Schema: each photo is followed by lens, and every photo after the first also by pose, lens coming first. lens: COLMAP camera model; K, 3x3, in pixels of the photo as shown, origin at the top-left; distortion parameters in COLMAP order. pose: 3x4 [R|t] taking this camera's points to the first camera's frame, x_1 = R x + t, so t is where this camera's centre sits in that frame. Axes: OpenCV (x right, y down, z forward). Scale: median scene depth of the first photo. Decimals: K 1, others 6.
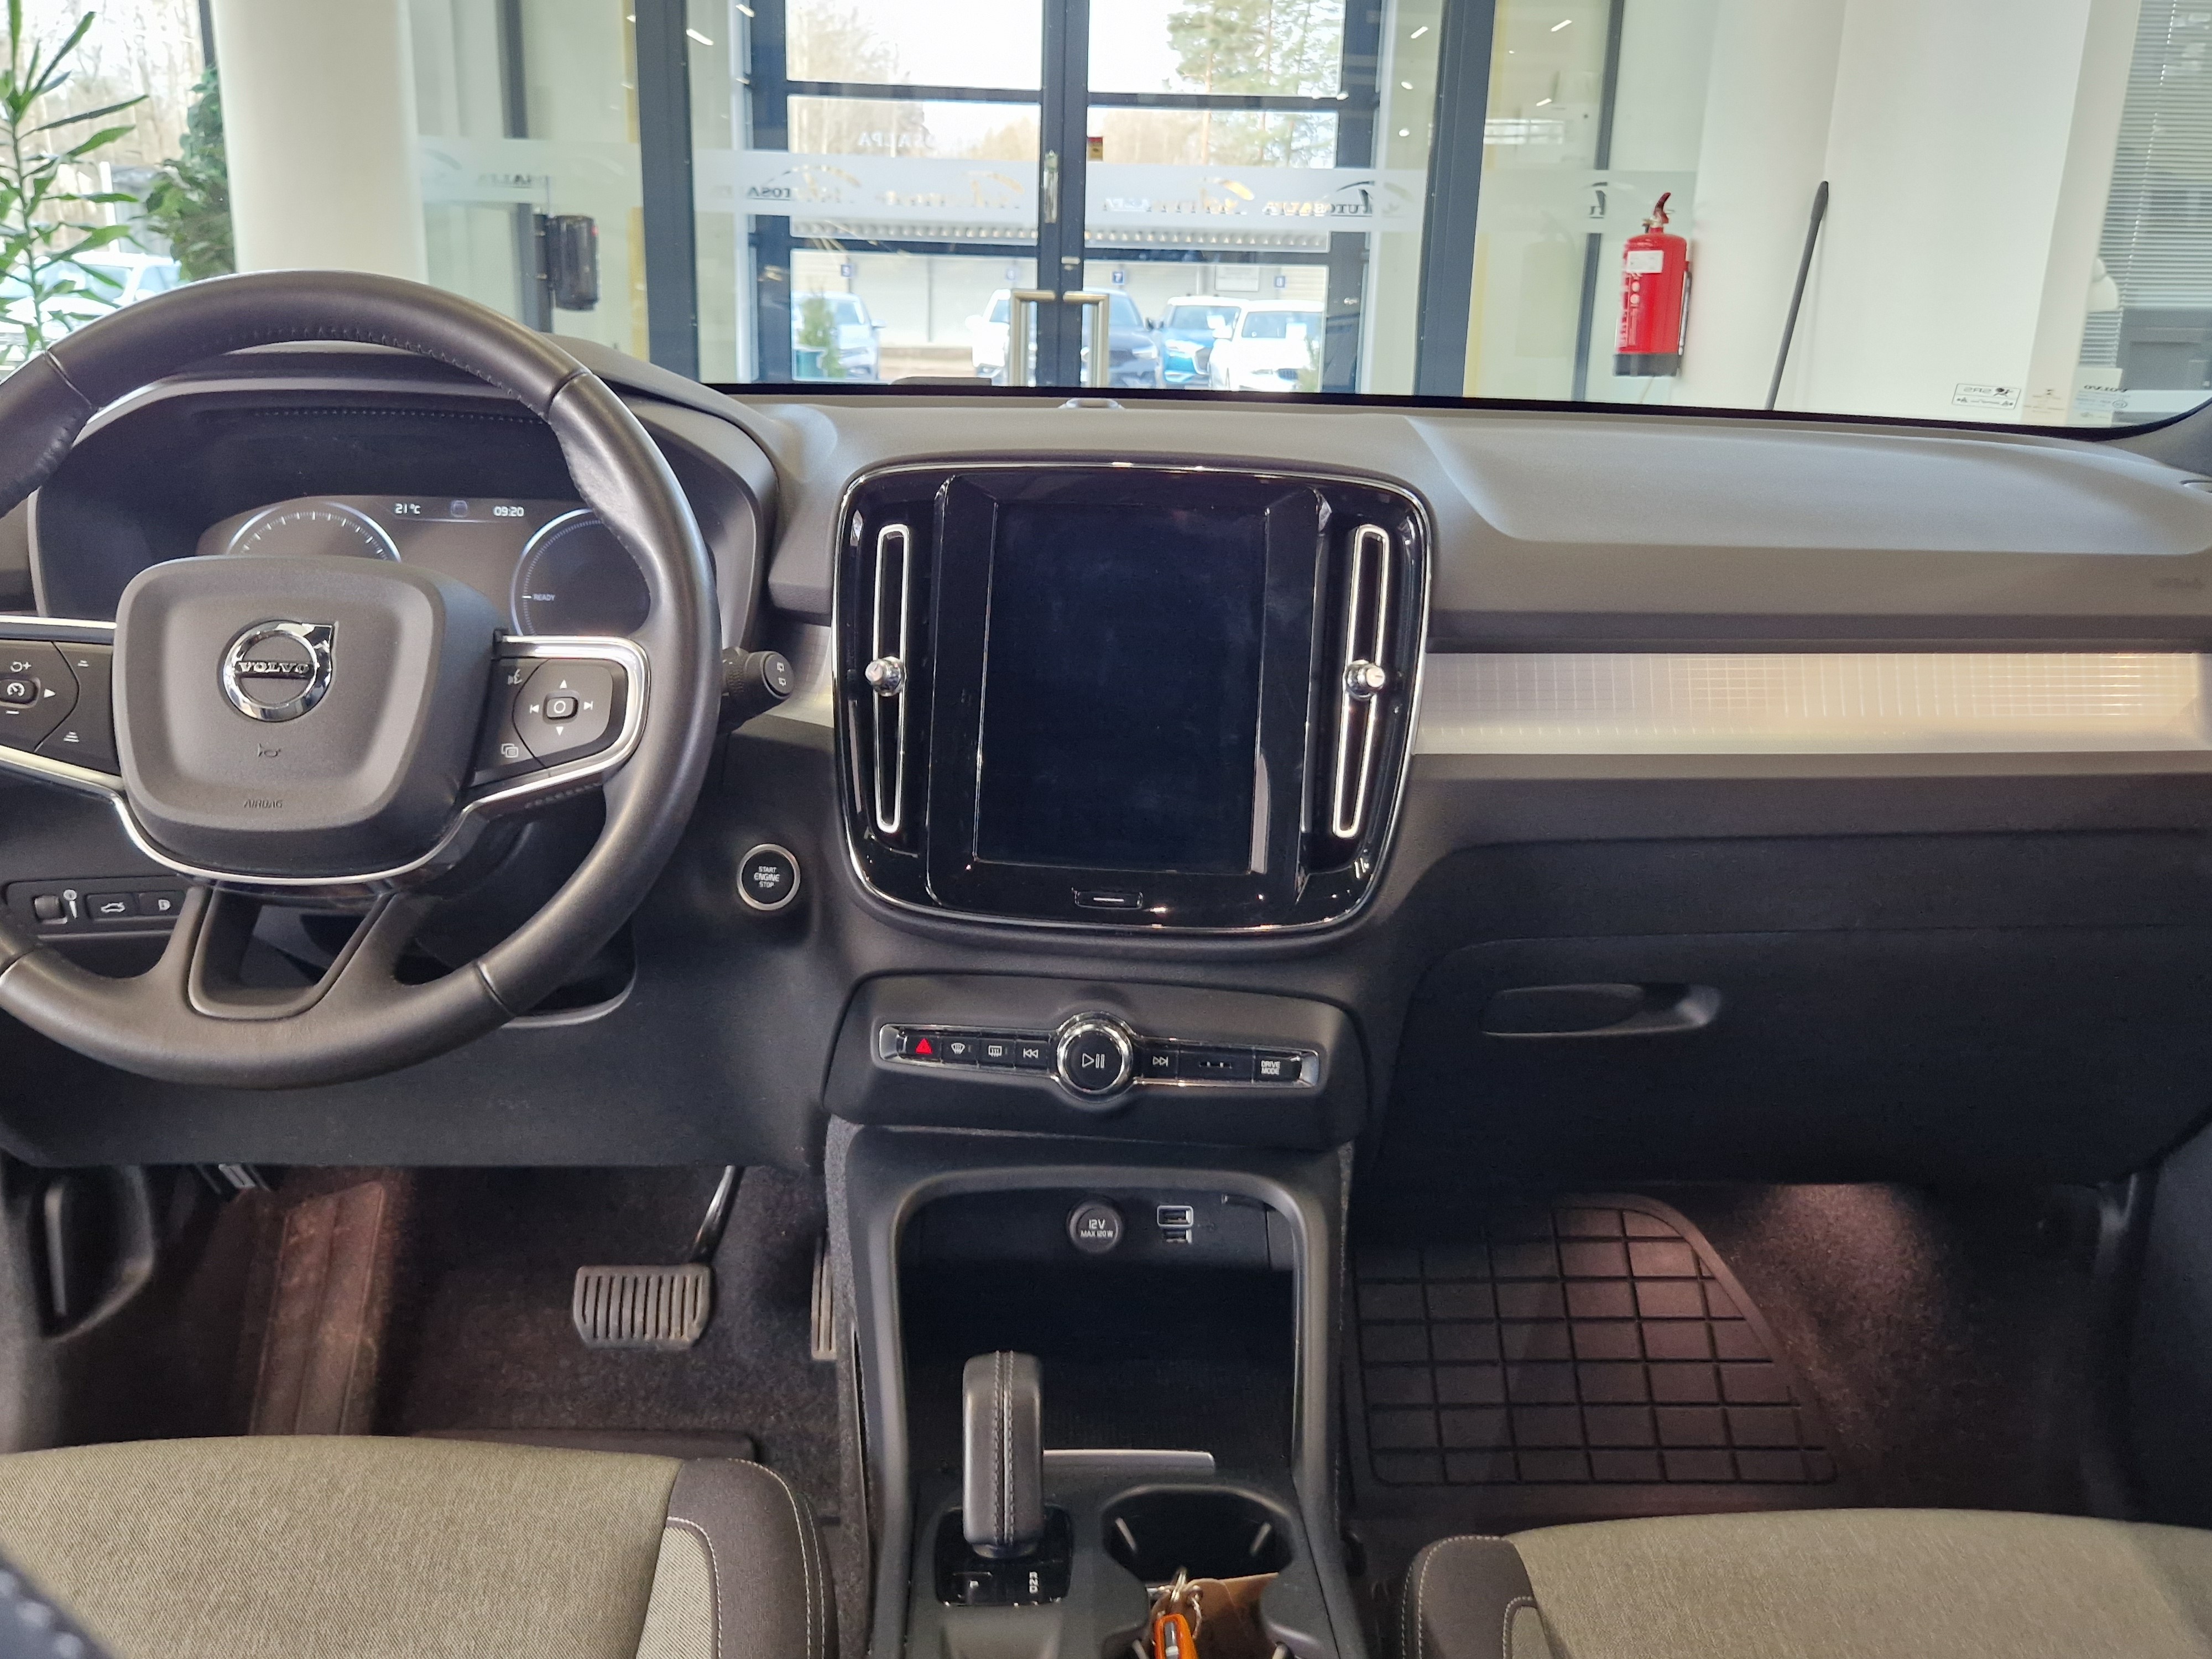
lens RADIAL K [[1864.7, 0, 1106.0], [0, 1864.7, 829.5], [0, 0, 1]] dist [0.004759, 0.005360]
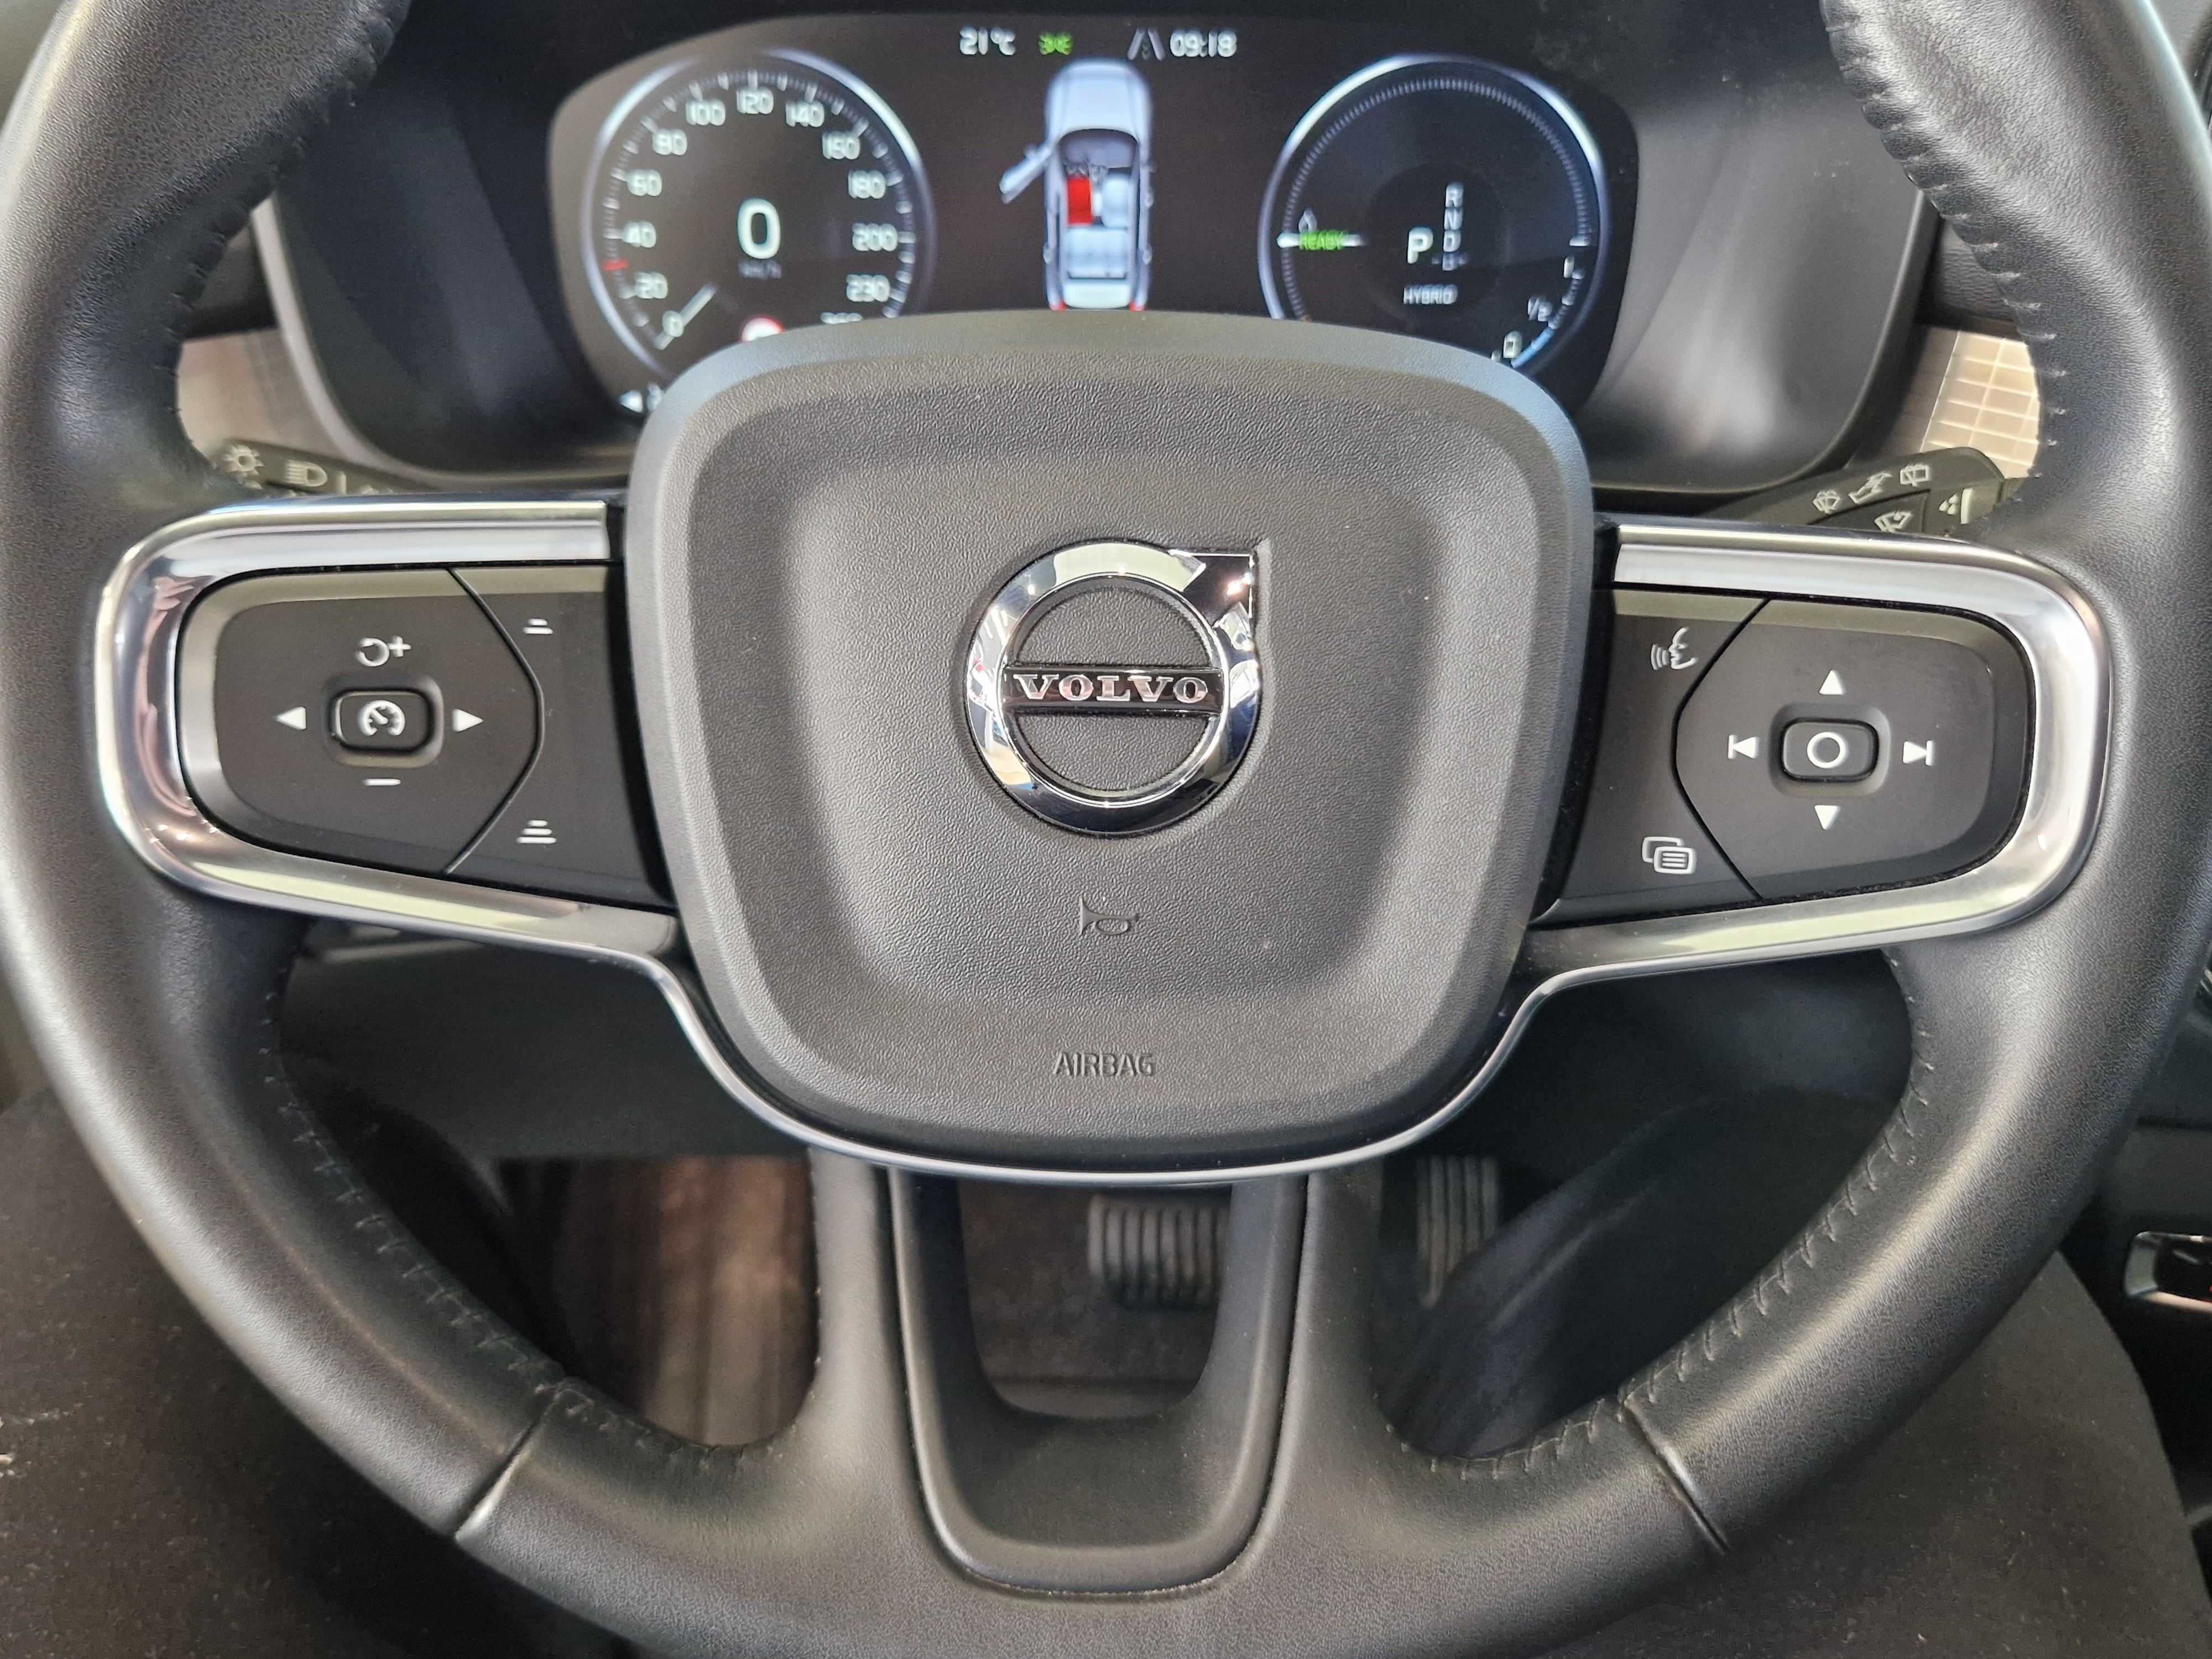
lens RADIAL K [[1864.7, 0, 1106.0], [0, 1864.7, 829.5], [0, 0, 1]] dist [0.004759, 0.005360]
pose [[0.999747, 0.005121, -0.021901, -0.425811], [0.001902, 0.951008, 0.309162, -0.164803], [0.022411, -0.309125, 0.950757, 0.636964]]
